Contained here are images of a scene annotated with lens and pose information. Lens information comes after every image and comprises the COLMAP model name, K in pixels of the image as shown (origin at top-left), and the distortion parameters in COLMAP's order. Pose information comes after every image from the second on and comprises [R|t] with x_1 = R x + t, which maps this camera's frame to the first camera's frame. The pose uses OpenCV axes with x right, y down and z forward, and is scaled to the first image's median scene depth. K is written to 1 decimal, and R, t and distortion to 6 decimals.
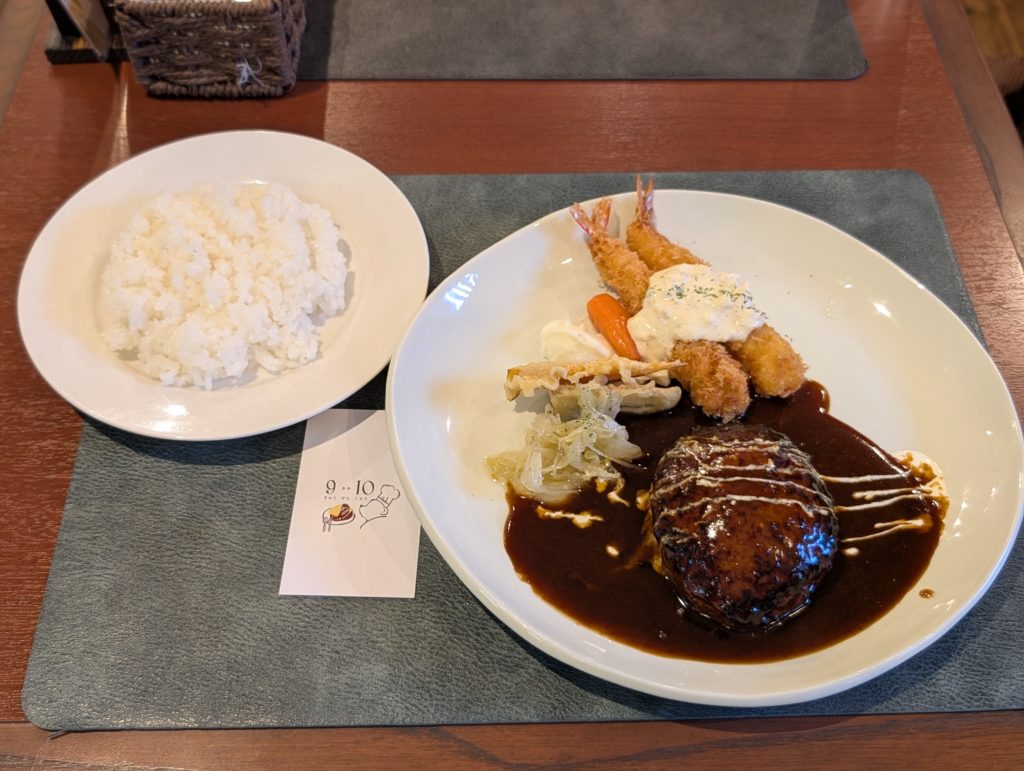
lens RADIAL K [[1143.3, 0, 509.6], [0, 1143.3, 366.2], [0, 0, 1]] dist [0.203740, -0.892109]
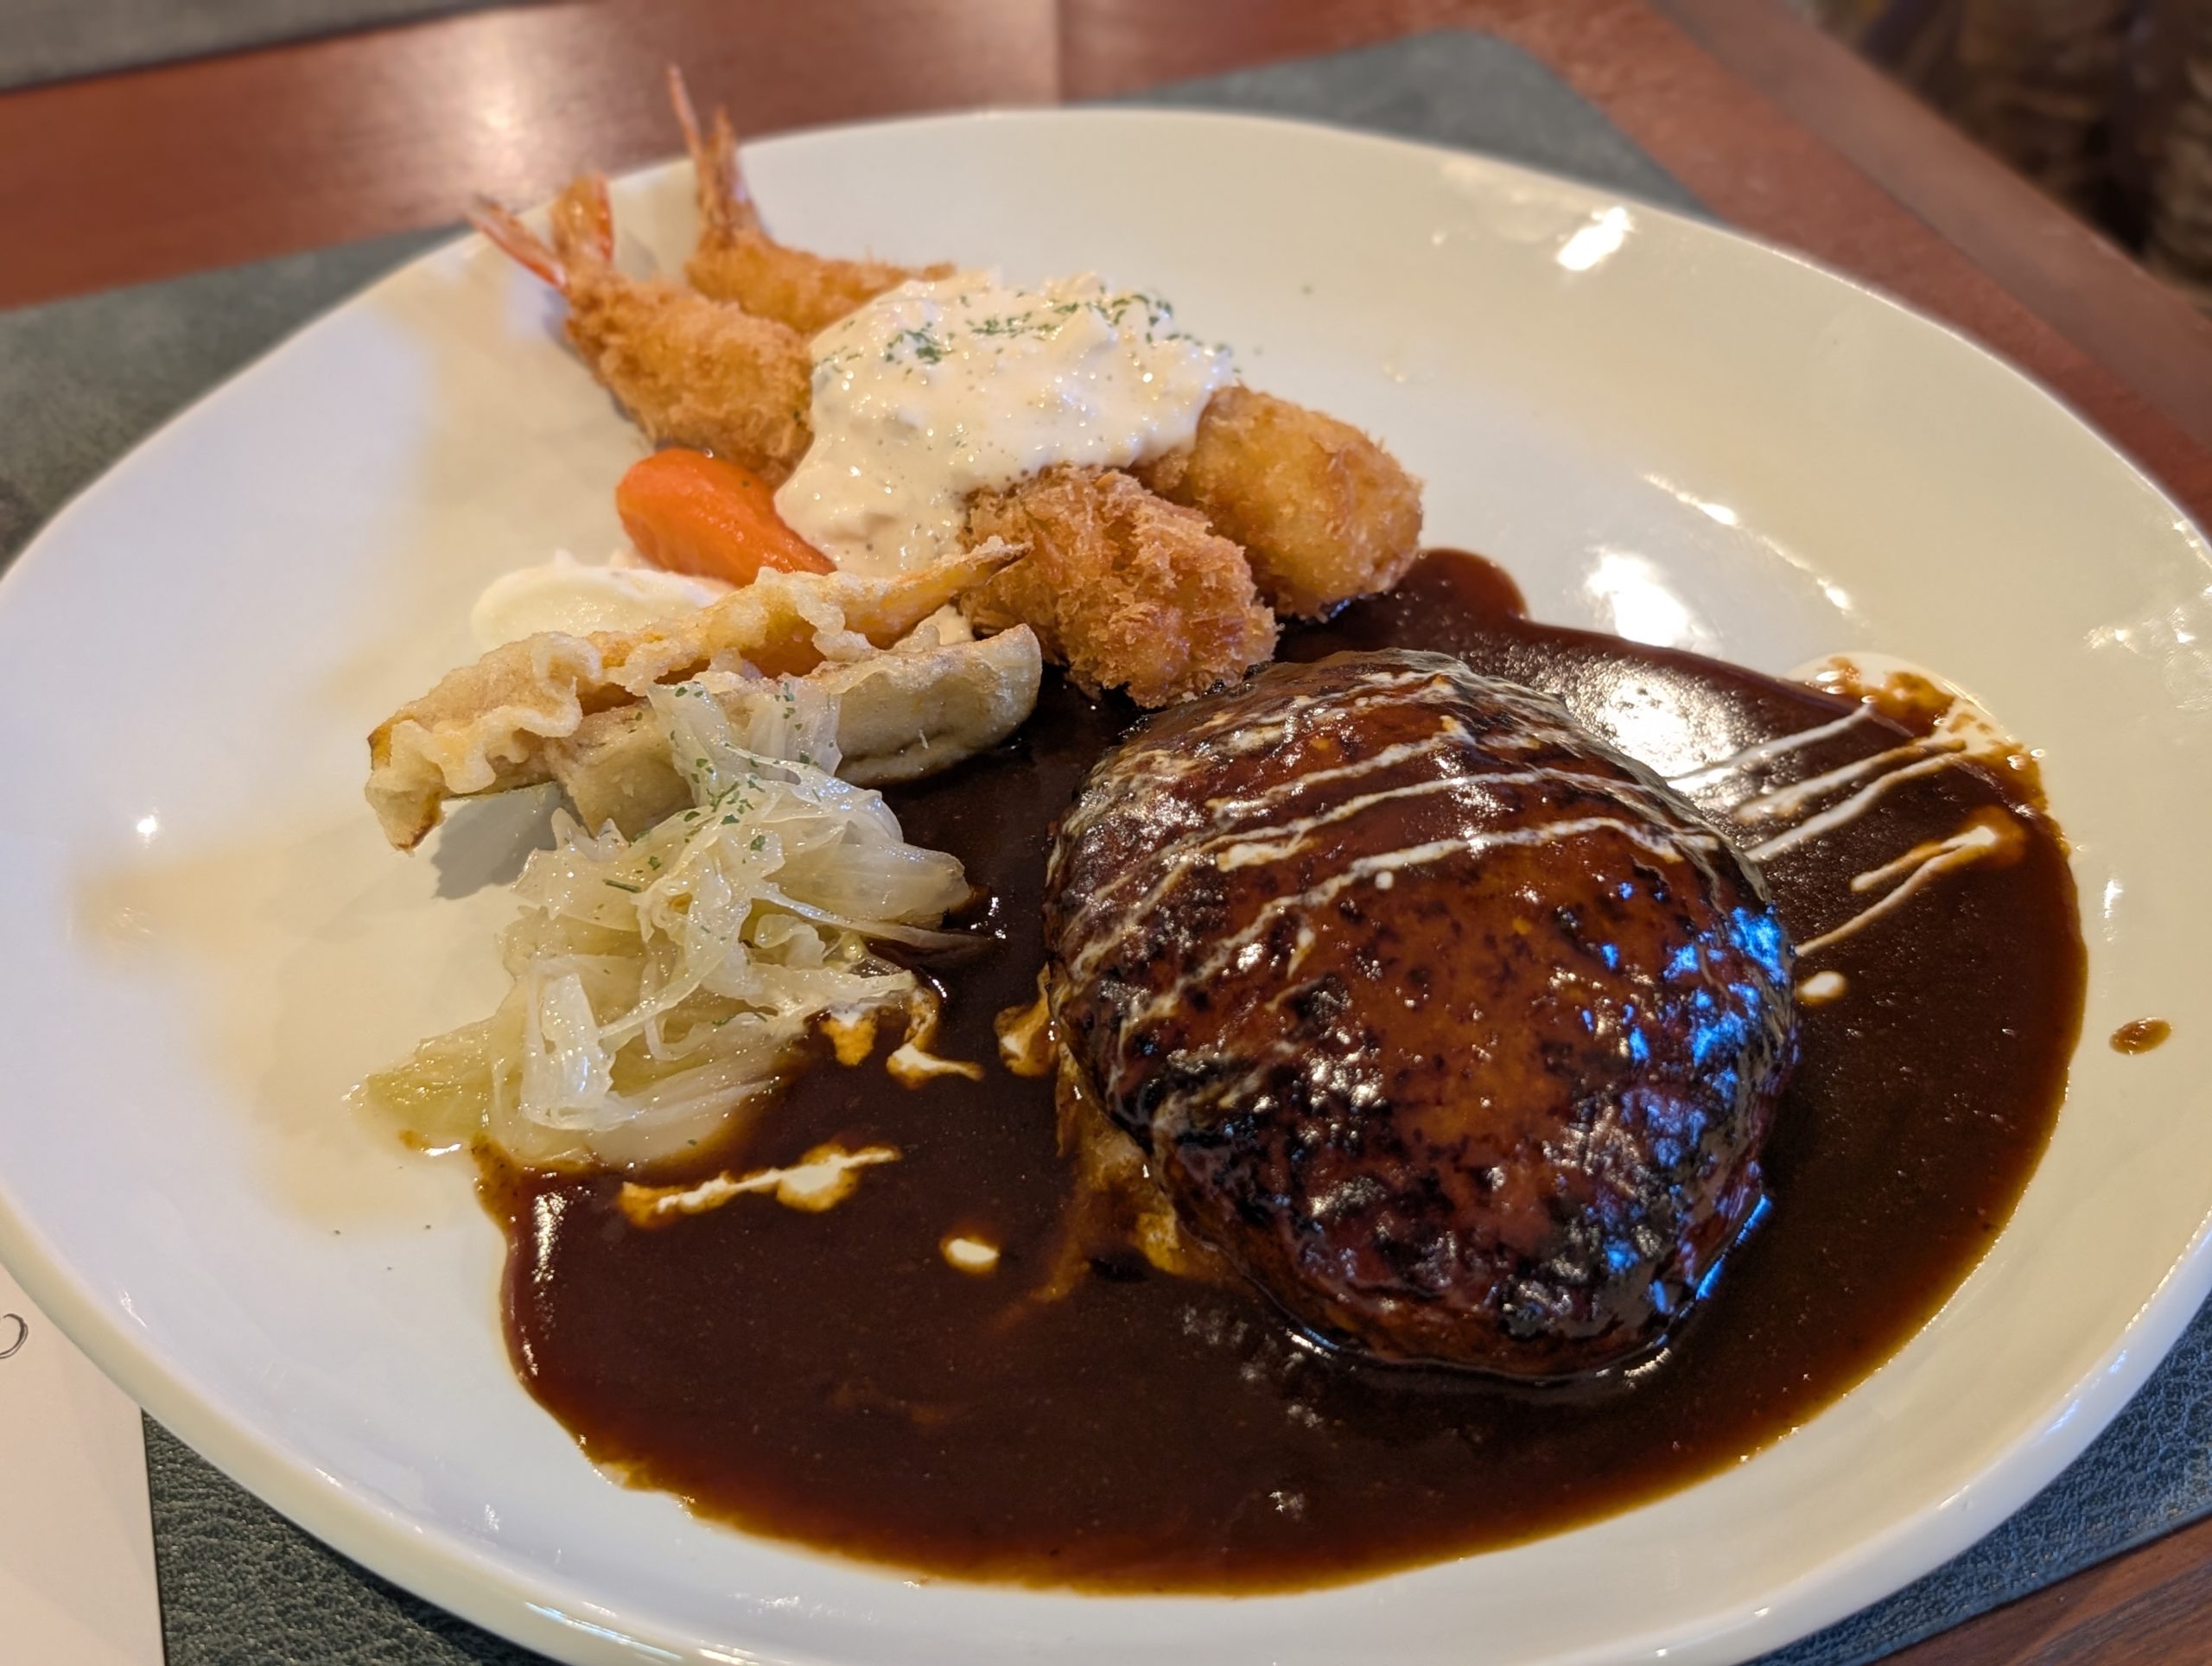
lens RADIAL K [[2469.7, 0, 1100.7], [0, 2469.7, 791.3], [0, 0, 1]] dist [0.203740, -0.892109]
pose [[0.932393, -0.246767, 0.264100, 0.000917], [0.290332, 0.946543, -0.140584, 0.142606], [-0.215290, 0.207756, 0.954195, 0.453977]]
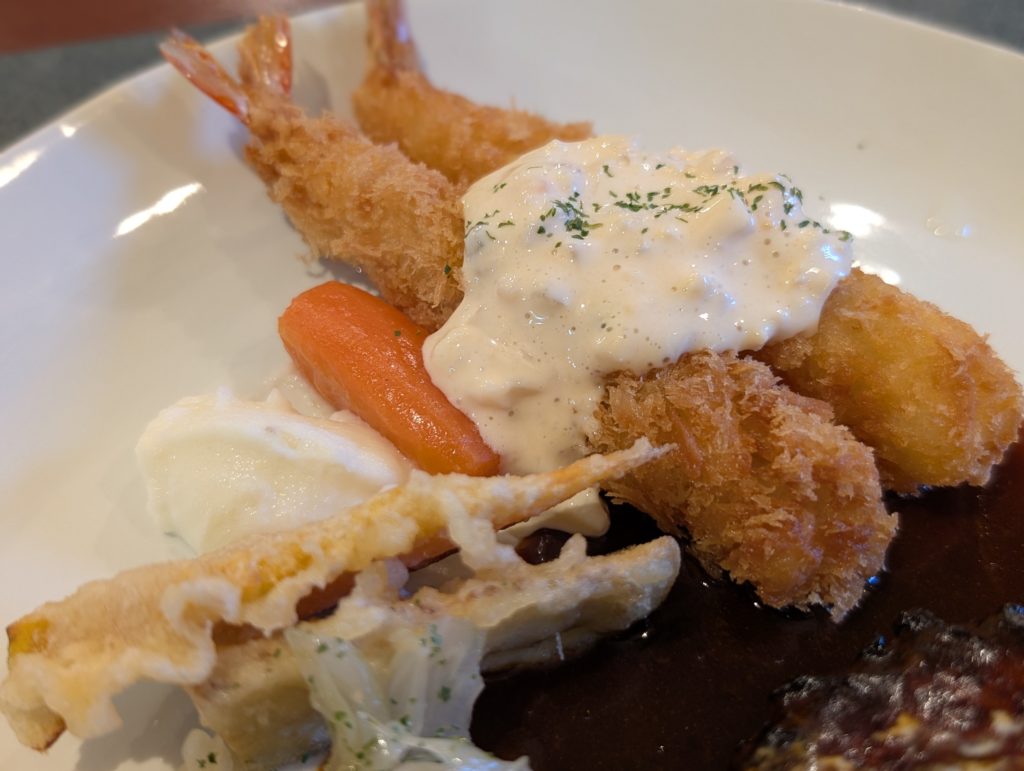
lens RADIAL K [[1154.6, 0, 543.4], [0, 1154.6, 387.8], [0, 0, 1]] dist [0.181579, -0.866066]
pose [[0.945756, -0.207523, 0.249960, 0.058470], [0.221275, 0.974812, -0.027907, -0.015199], [-0.237872, 0.081703, 0.967854, 0.745547]]
